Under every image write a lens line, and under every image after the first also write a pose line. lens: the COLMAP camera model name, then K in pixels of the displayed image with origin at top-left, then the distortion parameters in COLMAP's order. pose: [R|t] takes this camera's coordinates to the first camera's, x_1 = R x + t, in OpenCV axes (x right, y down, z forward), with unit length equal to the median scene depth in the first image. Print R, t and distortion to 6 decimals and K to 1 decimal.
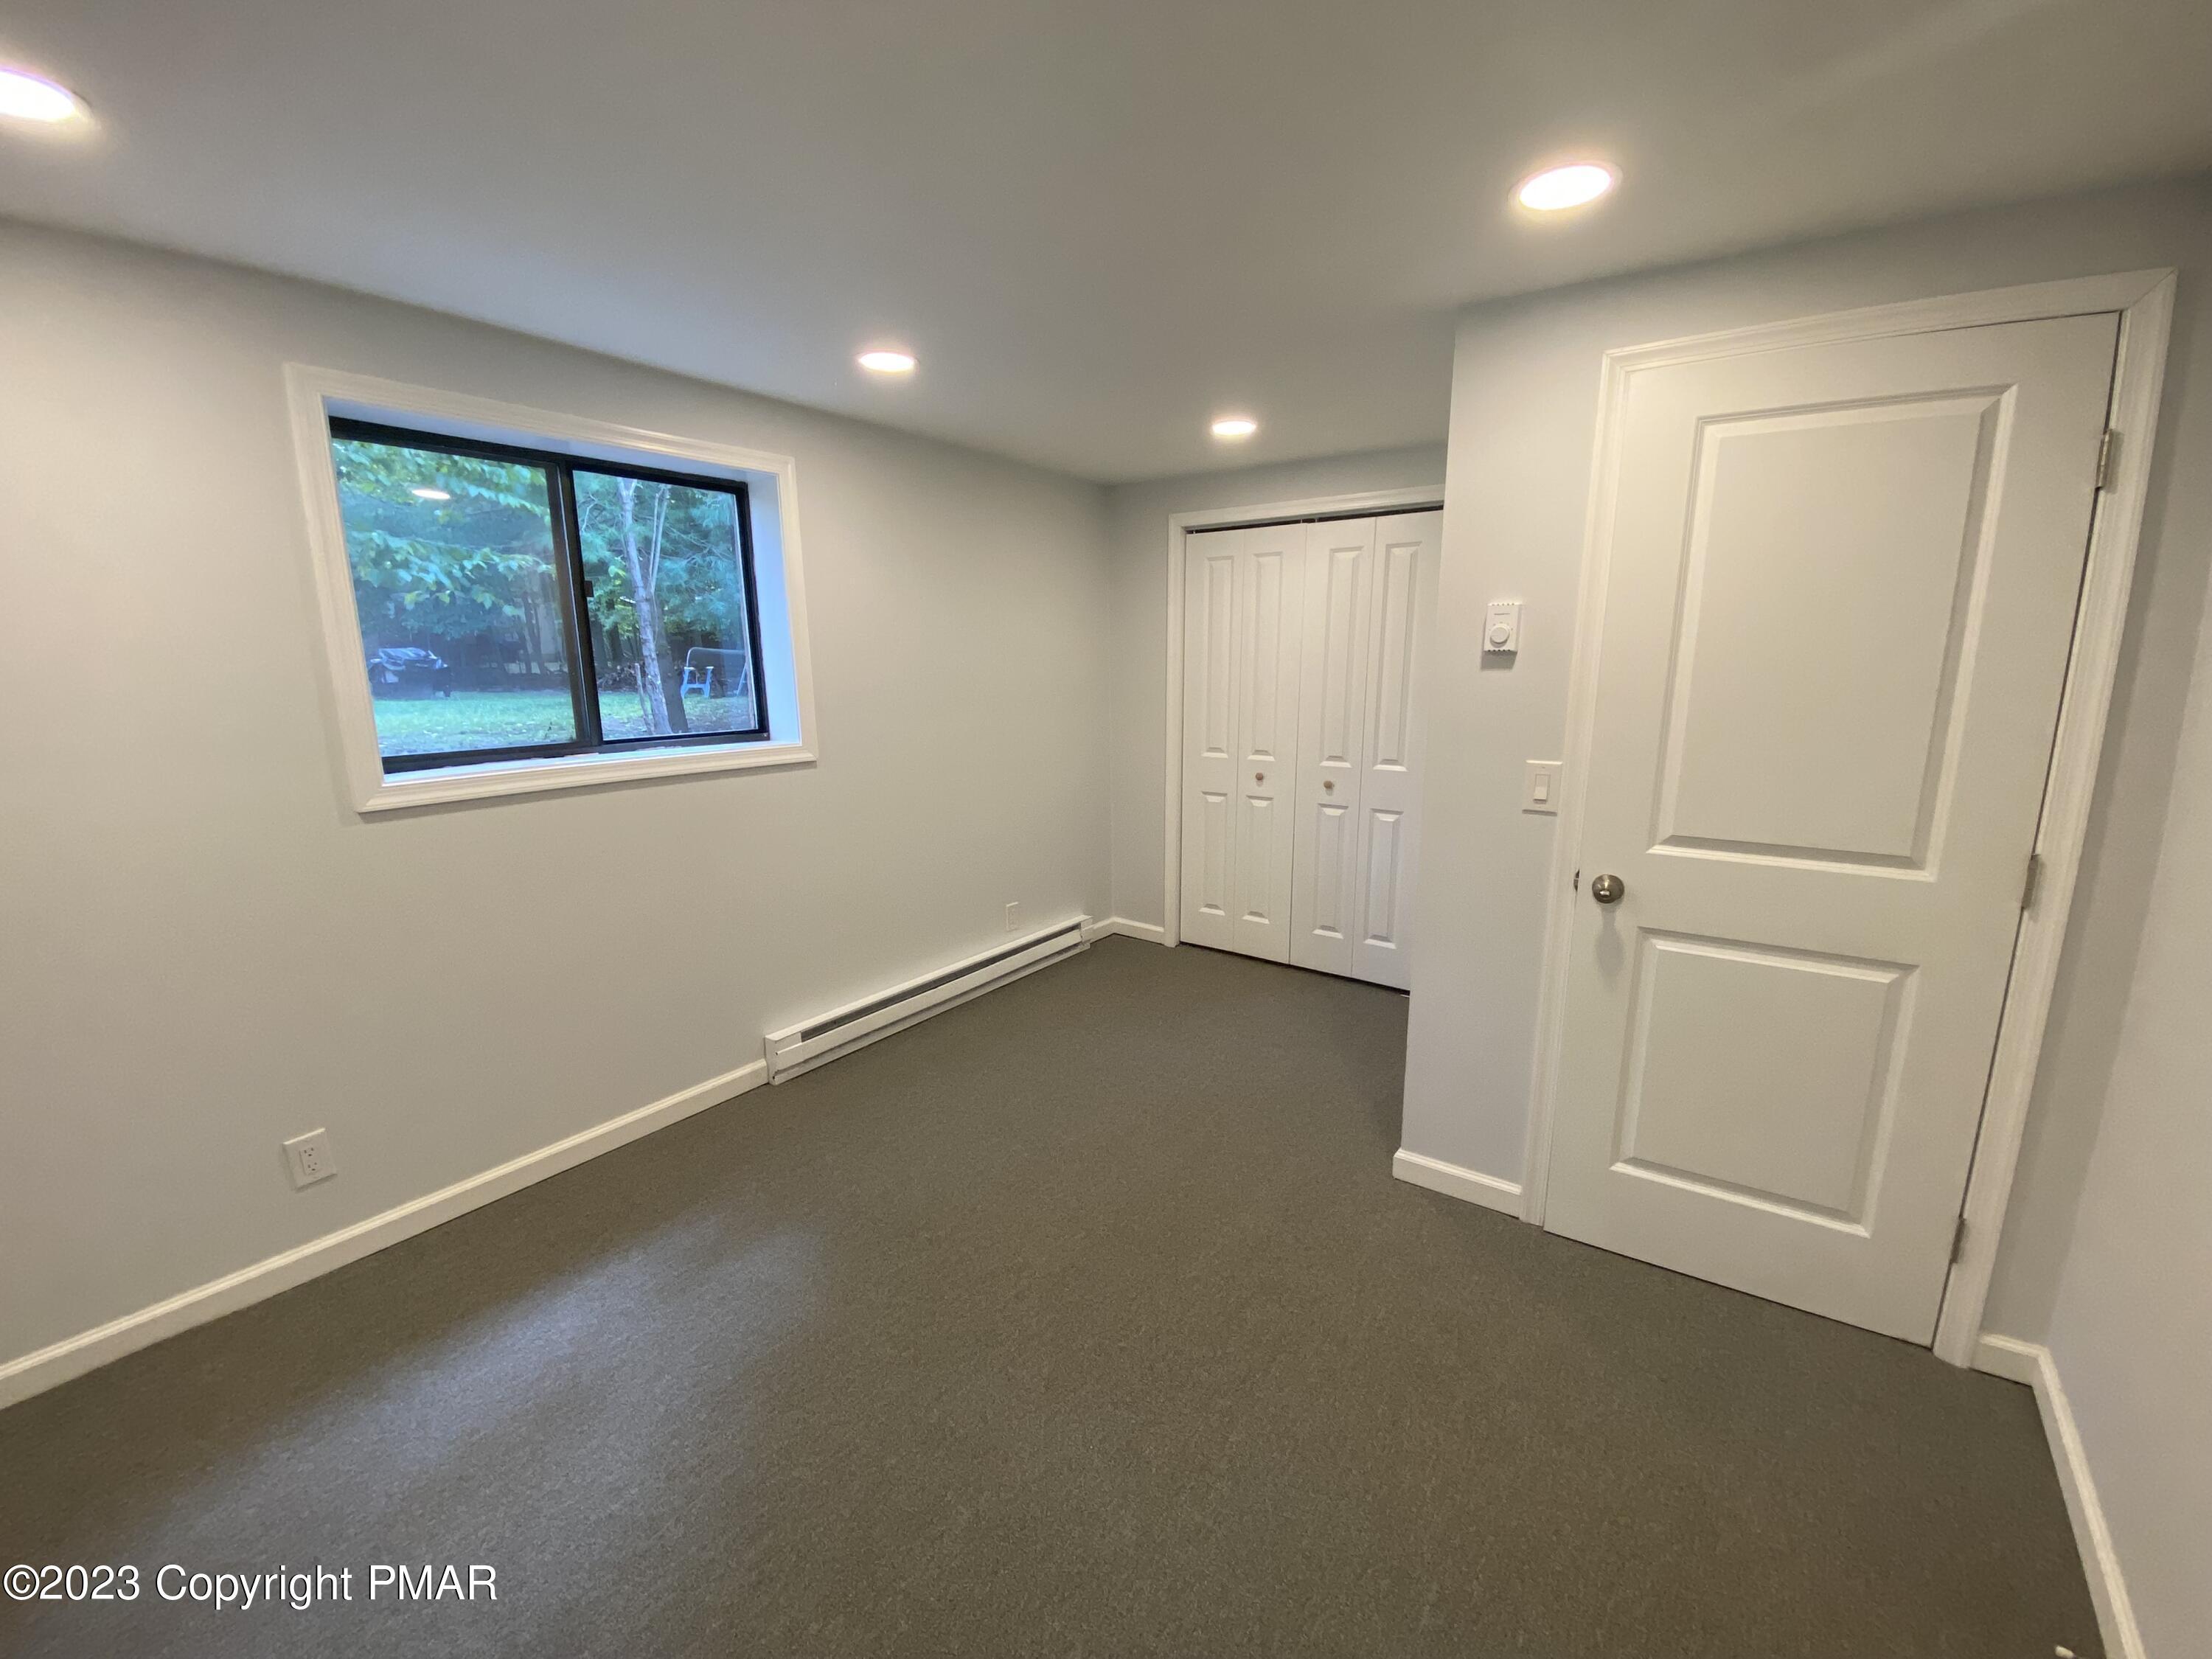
lens RADIAL K [[894.7, 0, 1106.6], [0, 894.7, 832.0], [0, 0, 1]] dist [0.016936, -0.016247]
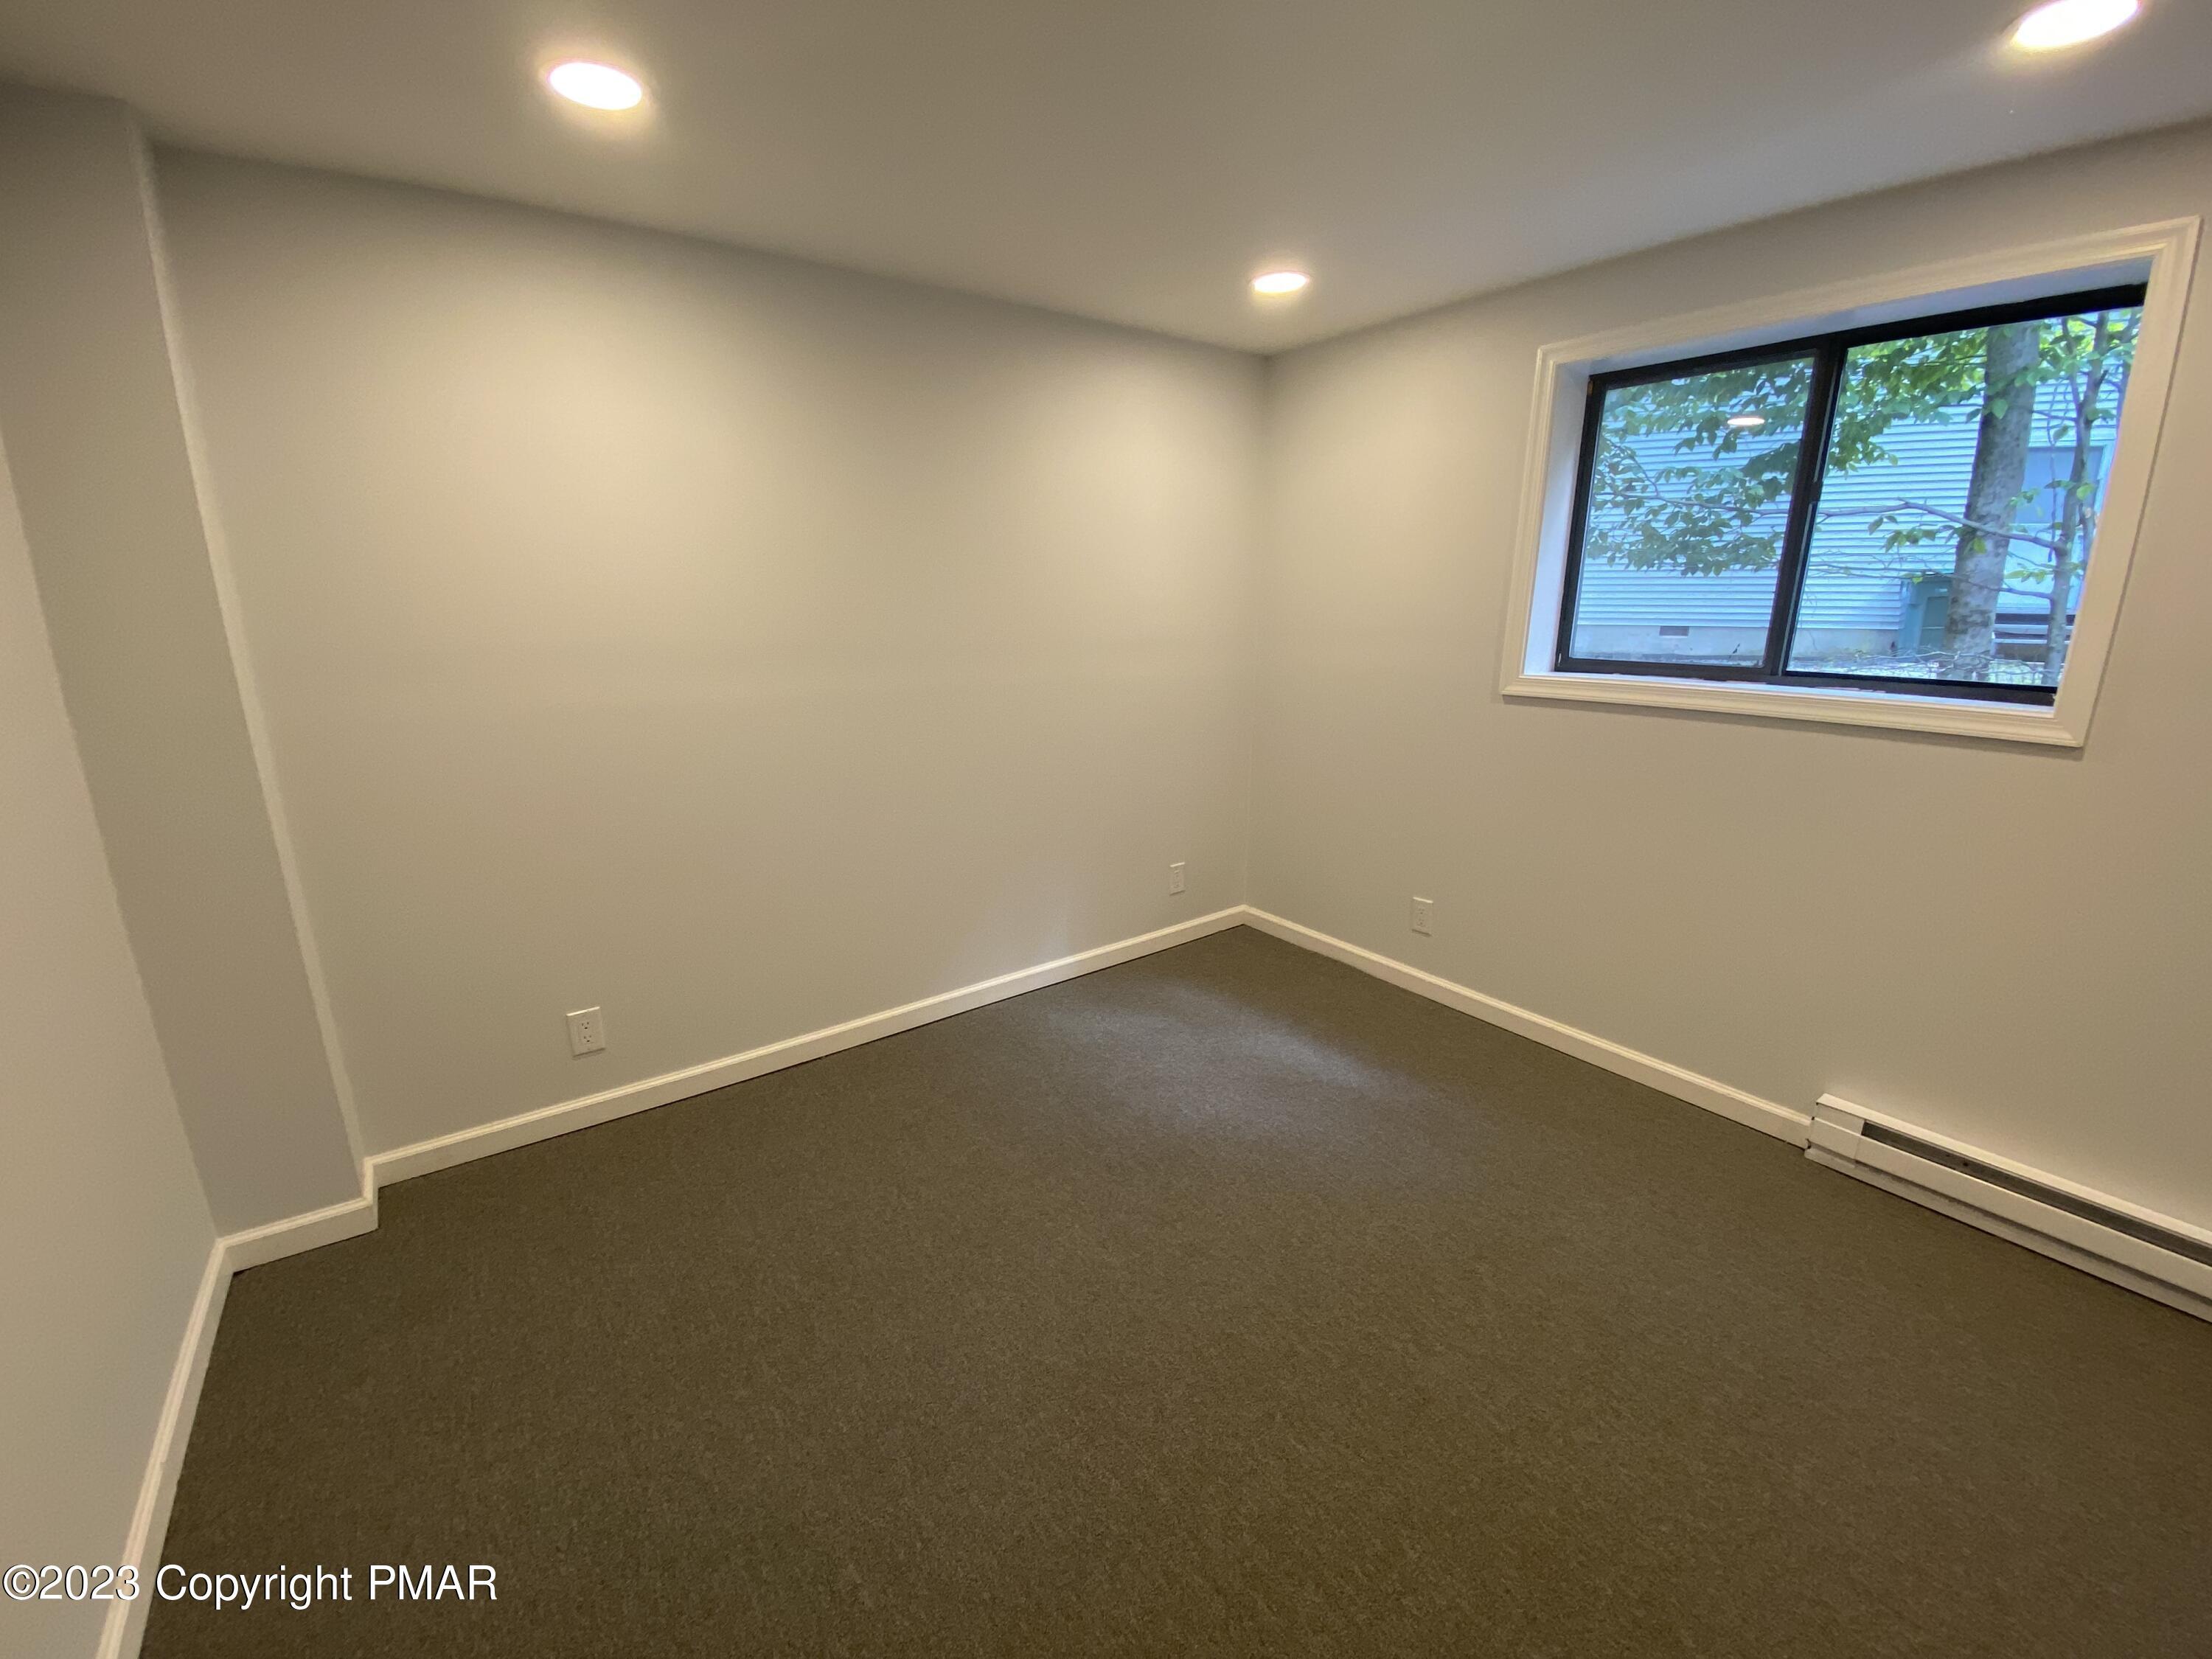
lens RADIAL K [[894.7, 0, 1106.6], [0, 894.7, 832.0], [0, 0, 1]] dist [0.016936, -0.016247]
pose [[-0.297210, 0.251290, -0.921151, 0.561461], [-0.186146, 0.930985, 0.314033, -0.126658], [0.936491, 0.264803, -0.229921, 0.738629]]
